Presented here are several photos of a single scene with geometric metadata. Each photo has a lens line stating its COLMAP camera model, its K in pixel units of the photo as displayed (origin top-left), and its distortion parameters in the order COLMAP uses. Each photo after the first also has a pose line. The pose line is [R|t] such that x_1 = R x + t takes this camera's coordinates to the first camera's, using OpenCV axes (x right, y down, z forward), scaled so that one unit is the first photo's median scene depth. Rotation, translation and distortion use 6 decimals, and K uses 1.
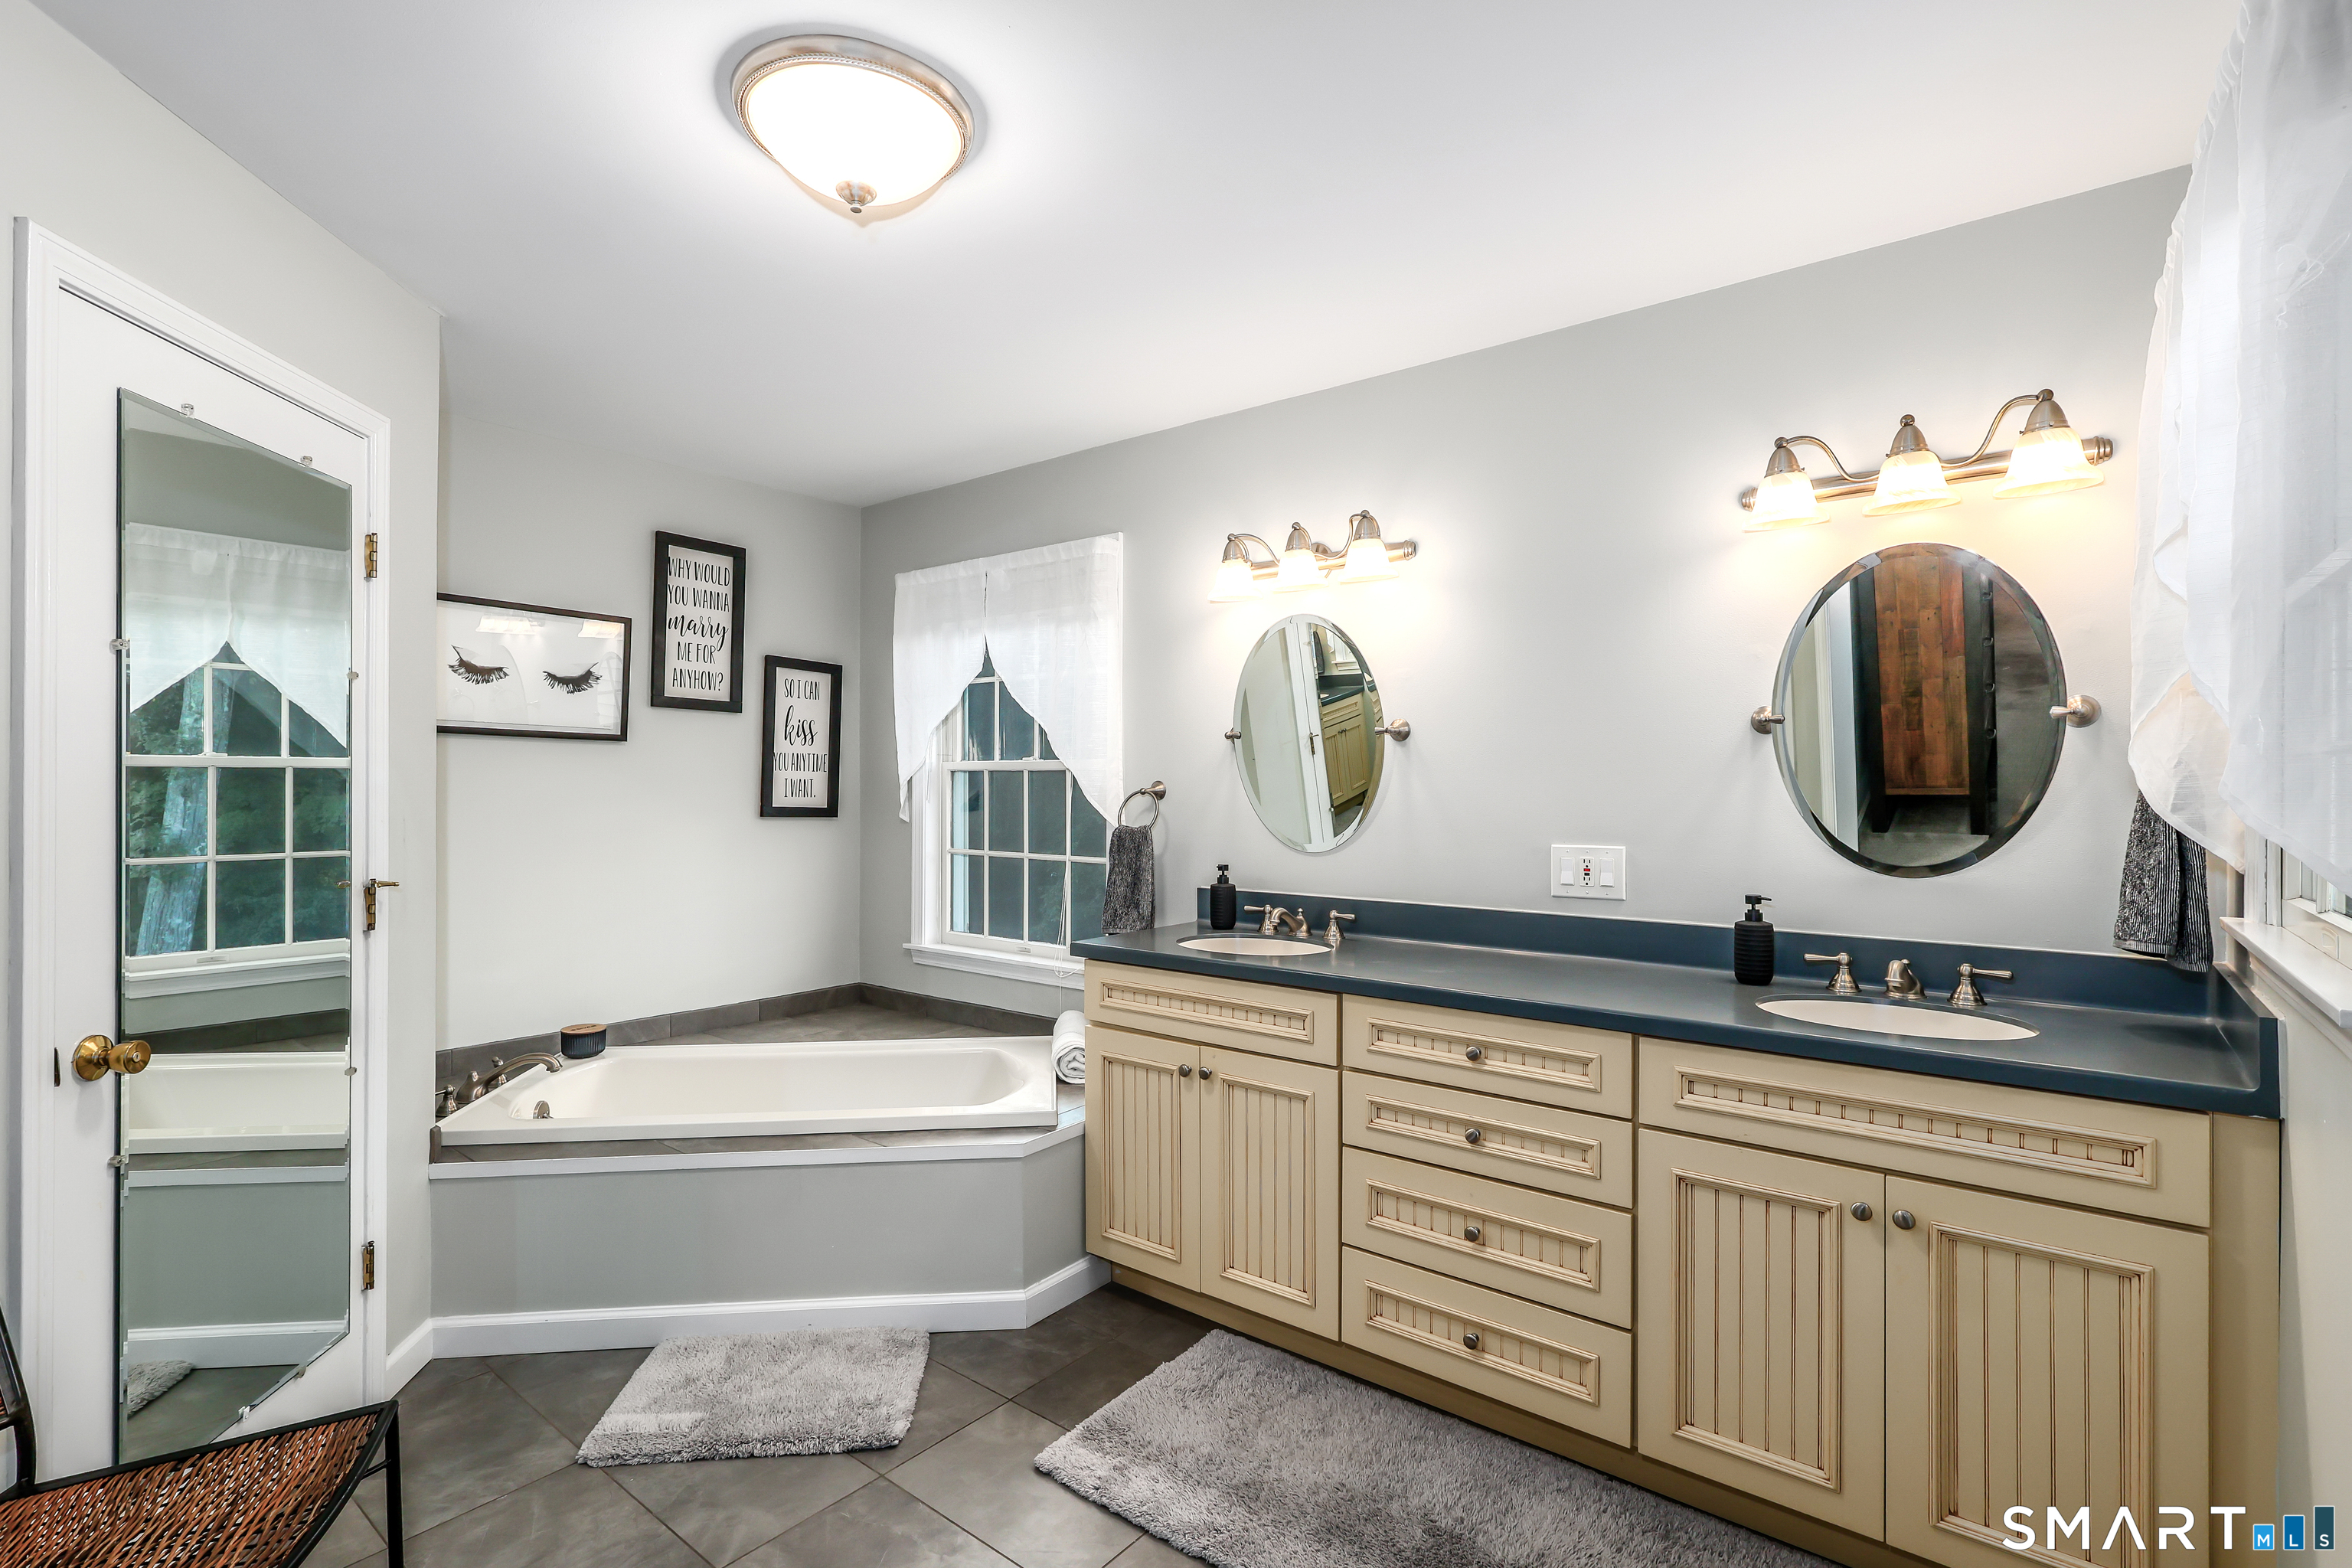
lens RADIAL K [[1099.6, 0, 1171.7], [0, 1099.6, 780.1], [0, 0, 1]] dist [0.000278, -0.000574]
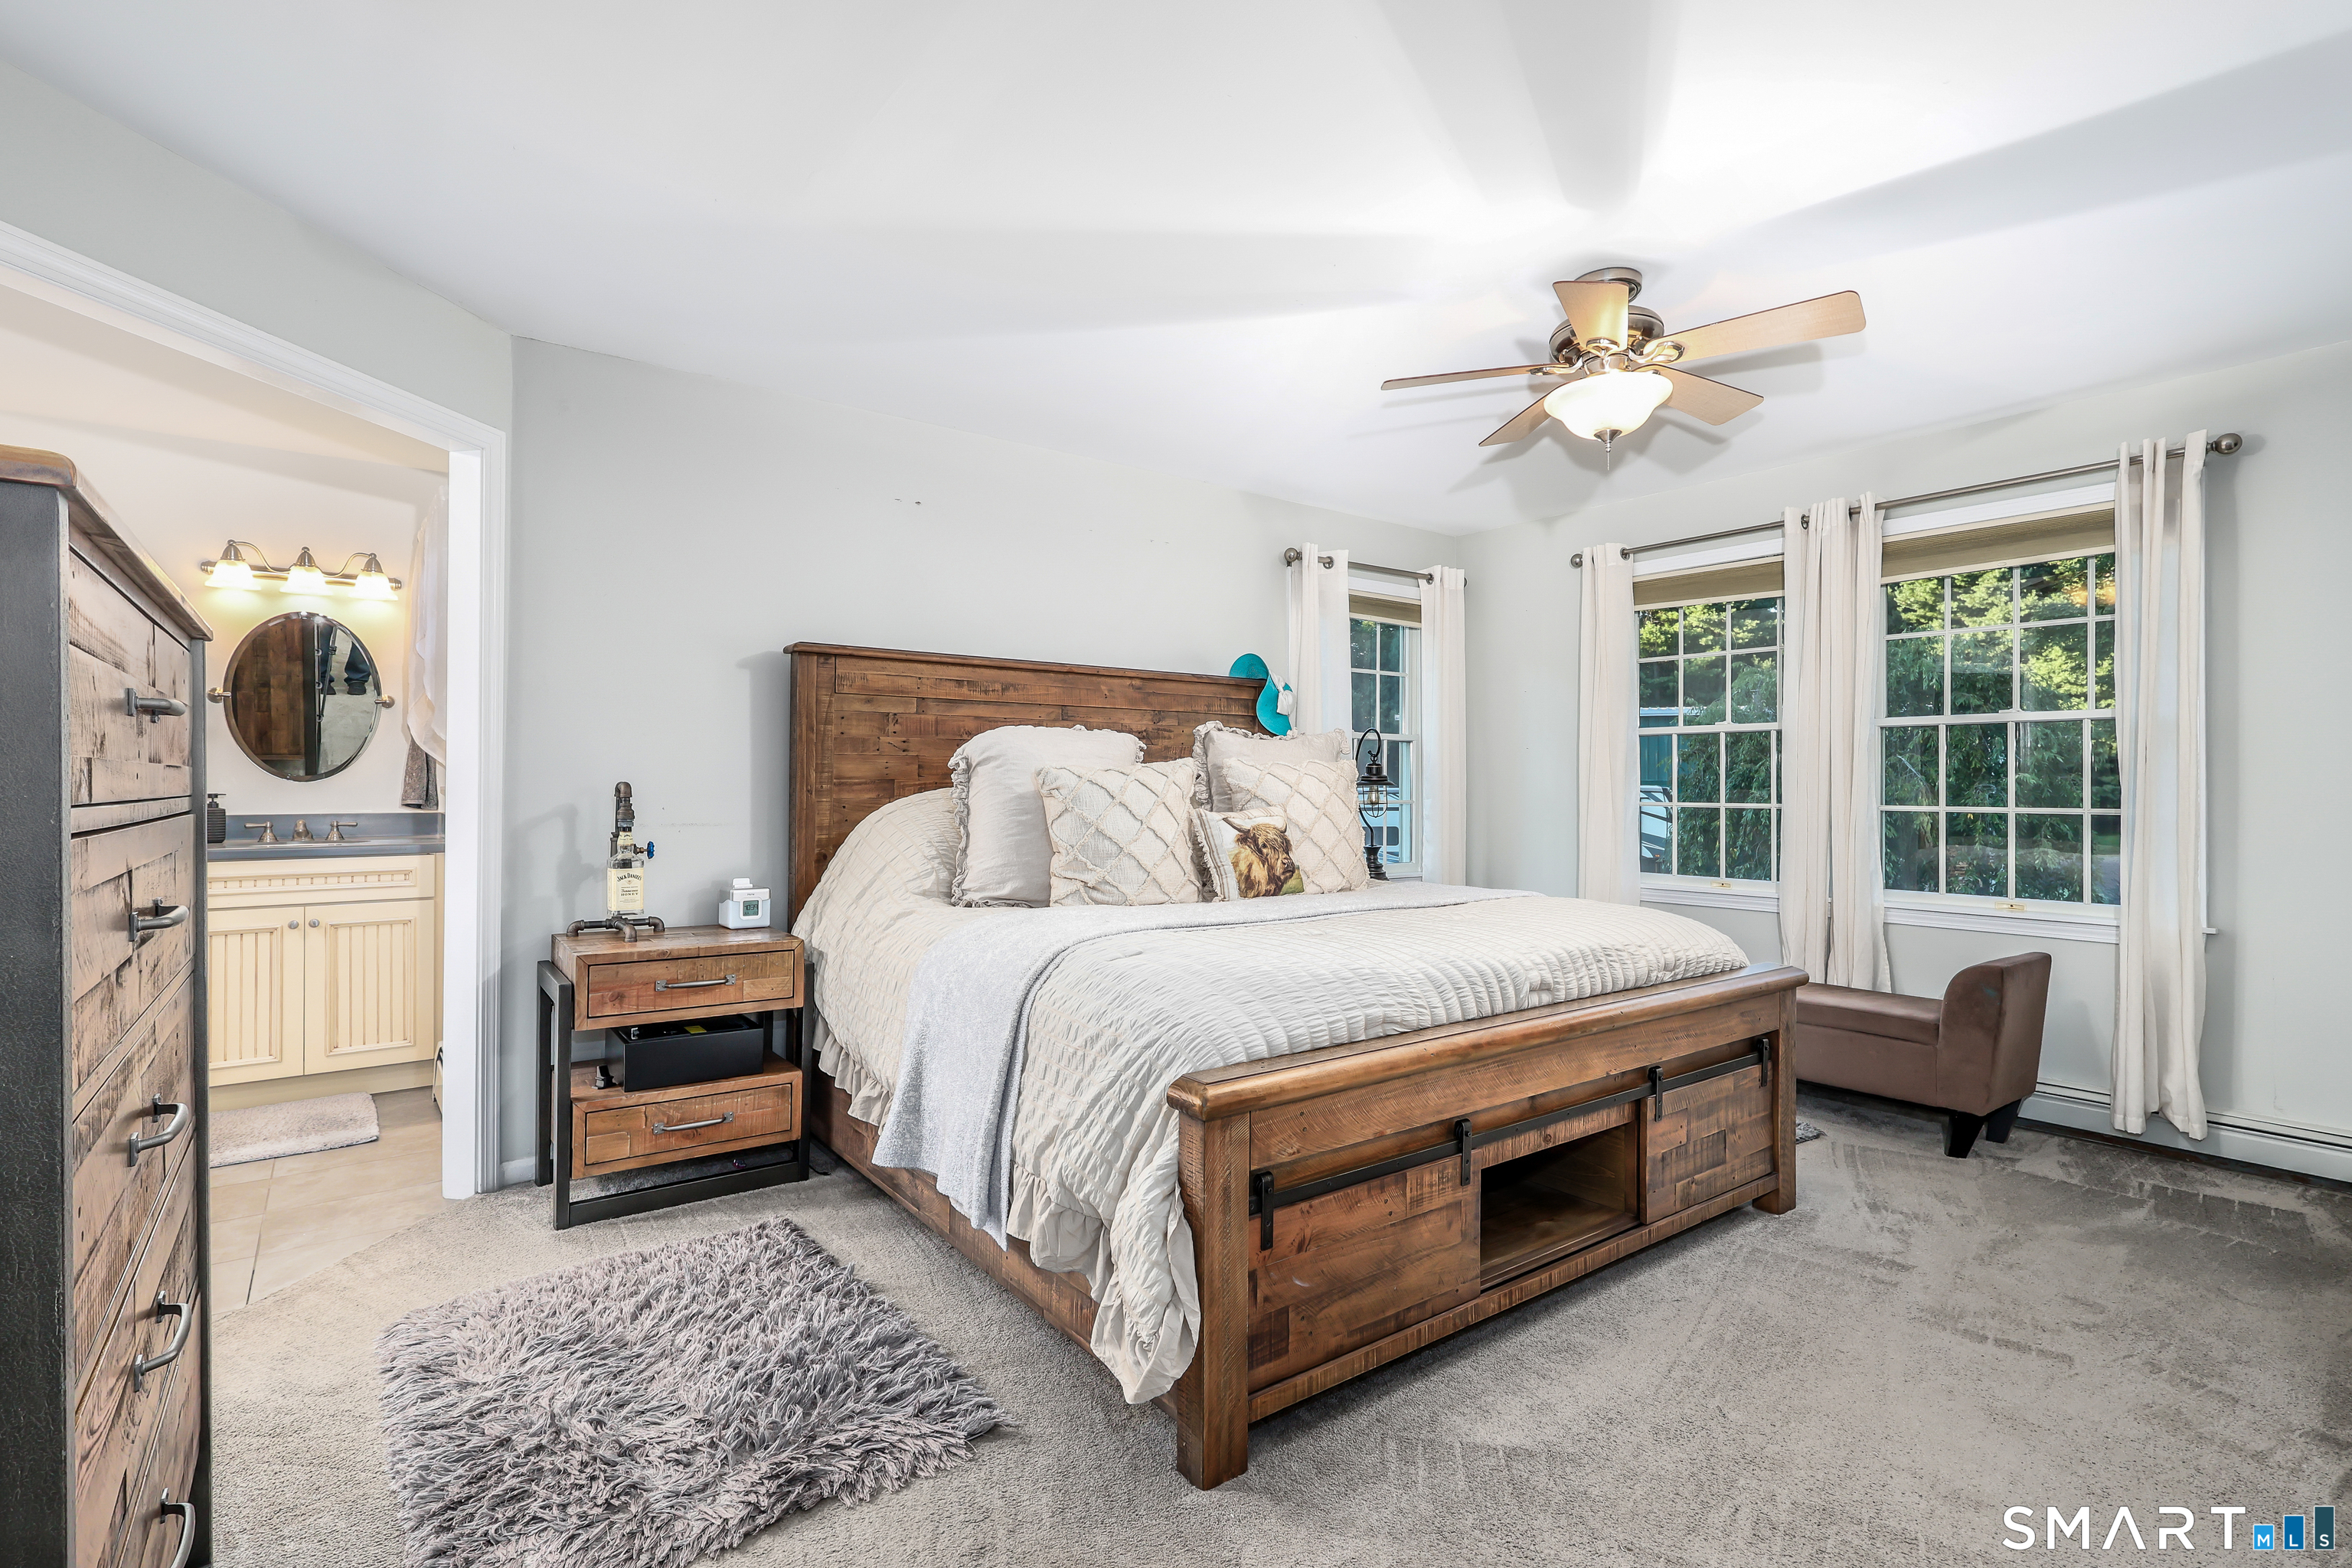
lens RADIAL K [[1099.6, 0, 1169.9], [0, 1099.6, 783.9], [0, 0, 1]] dist [0.000278, -0.000574]
pose [[0.243356, 0.000462, 0.969937, -0.928285], [-0.004095, 0.999991, 0.000551, 0.095208], [-0.969928, -0.004106, 0.243356, -1.057641]]
